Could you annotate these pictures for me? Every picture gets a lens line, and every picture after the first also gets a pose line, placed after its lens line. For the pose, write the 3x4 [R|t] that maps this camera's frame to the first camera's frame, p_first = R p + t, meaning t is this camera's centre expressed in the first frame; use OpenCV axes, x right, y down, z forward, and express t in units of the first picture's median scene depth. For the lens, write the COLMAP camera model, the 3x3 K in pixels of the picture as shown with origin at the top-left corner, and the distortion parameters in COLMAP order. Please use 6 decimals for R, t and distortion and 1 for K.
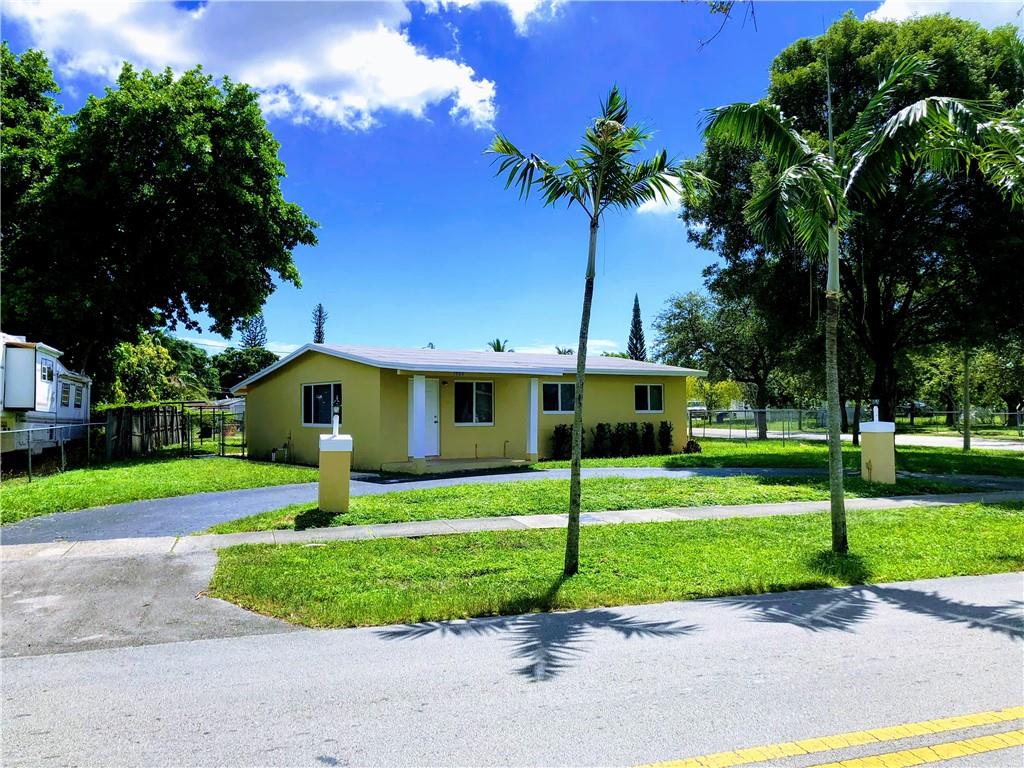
lens RADIAL K [[913.2, 0, 512.0], [0, 913.2, 384.0], [0, 0, 1]] dist [-0.002541, 0.013329]
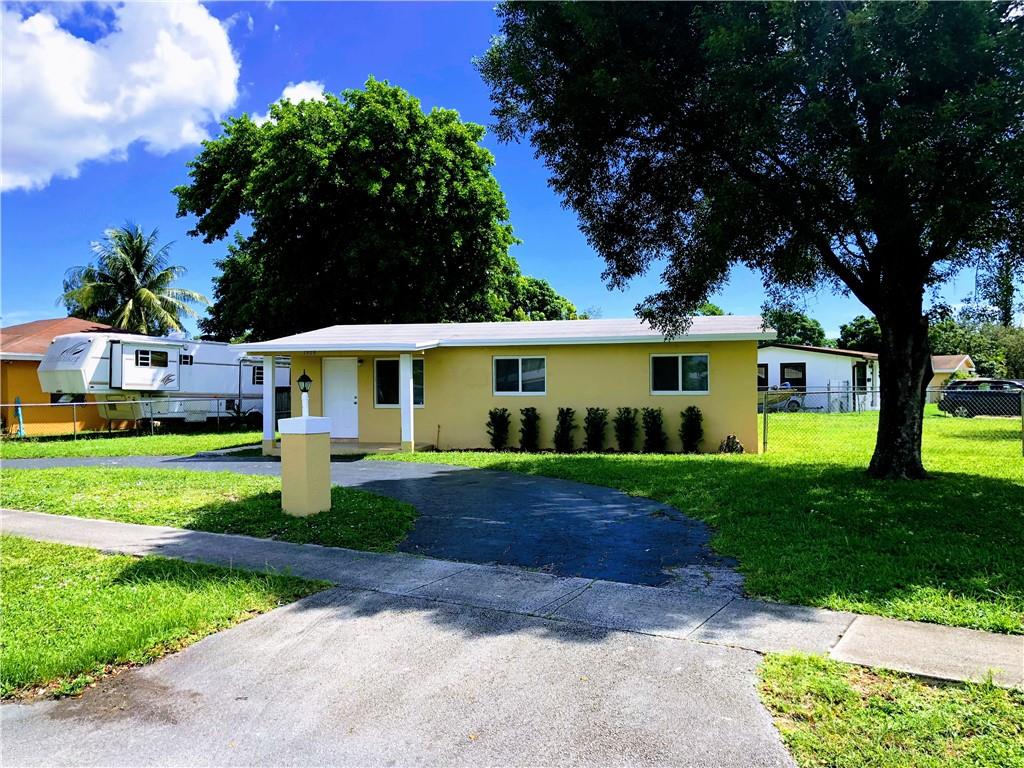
lens RADIAL K [[913.2, 0, 512.0], [0, 913.2, 384.0], [0, 0, 1]] dist [-0.002541, 0.013329]
pose [[0.639118, -0.000704, -0.769108, 0.700149], [0.021135, 0.999638, 0.016648, 0.009331], [0.768818, -0.026895, 0.638902, 0.499786]]
